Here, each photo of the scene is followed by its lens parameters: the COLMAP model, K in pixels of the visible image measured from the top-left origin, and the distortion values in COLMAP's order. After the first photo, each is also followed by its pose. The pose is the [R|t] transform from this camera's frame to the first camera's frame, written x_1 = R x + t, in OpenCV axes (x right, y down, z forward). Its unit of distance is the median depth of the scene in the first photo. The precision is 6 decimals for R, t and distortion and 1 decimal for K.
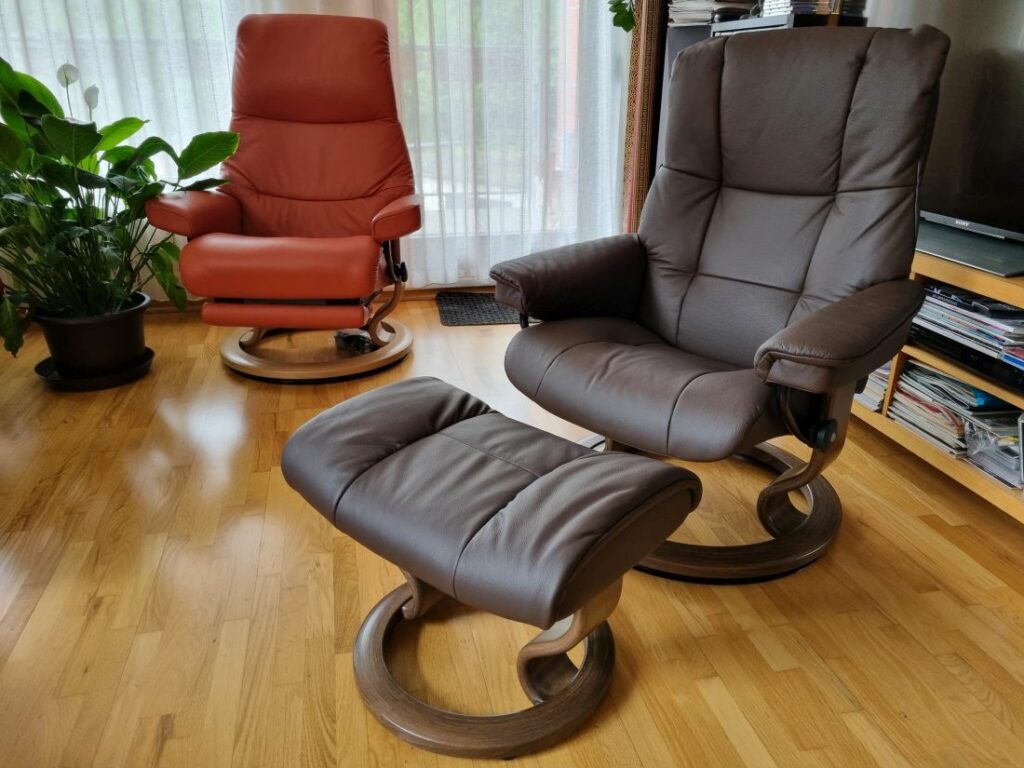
lens RADIAL K [[767.7, 0, 517.0], [0, 767.7, 364.5], [0, 0, 1]] dist [0.026432, -0.019767]
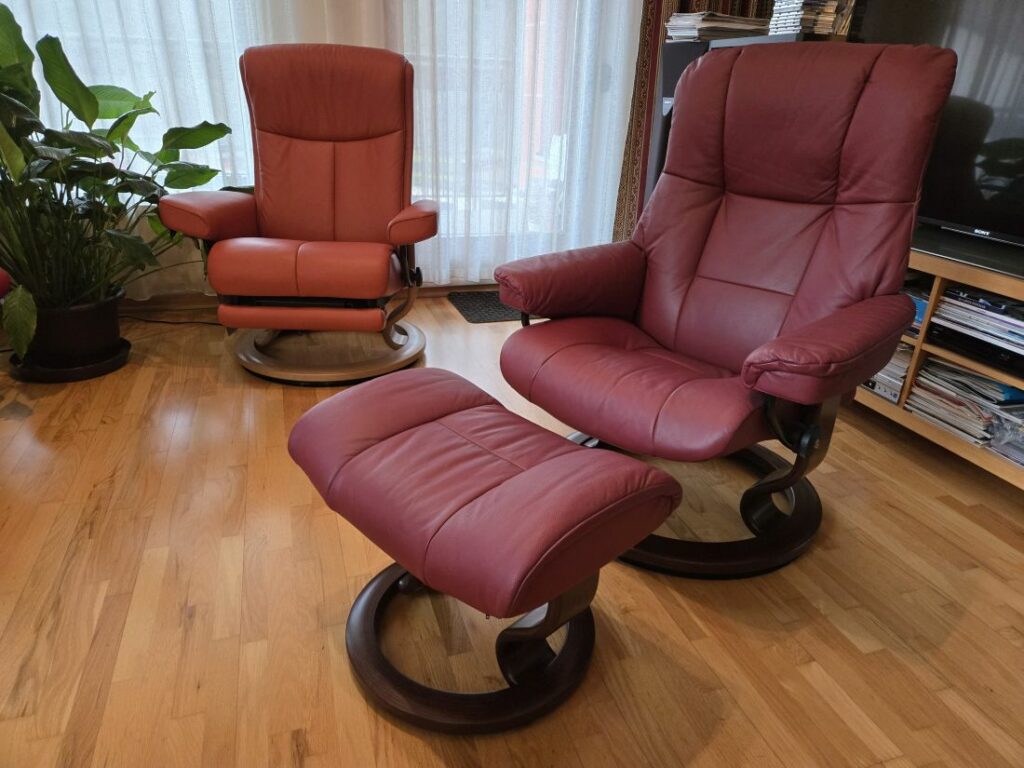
lens RADIAL K [[683.5, 0, 520.3], [0, 683.5, 383.8], [0, 0, 1]] dist [0.041498, -0.042238]
pose [[0.995256, -0.010304, 0.096742, -0.184323], [0.005765, 0.998874, 0.047080, -0.019921], [-0.097118, -0.046299, 0.994195, 0.088090]]
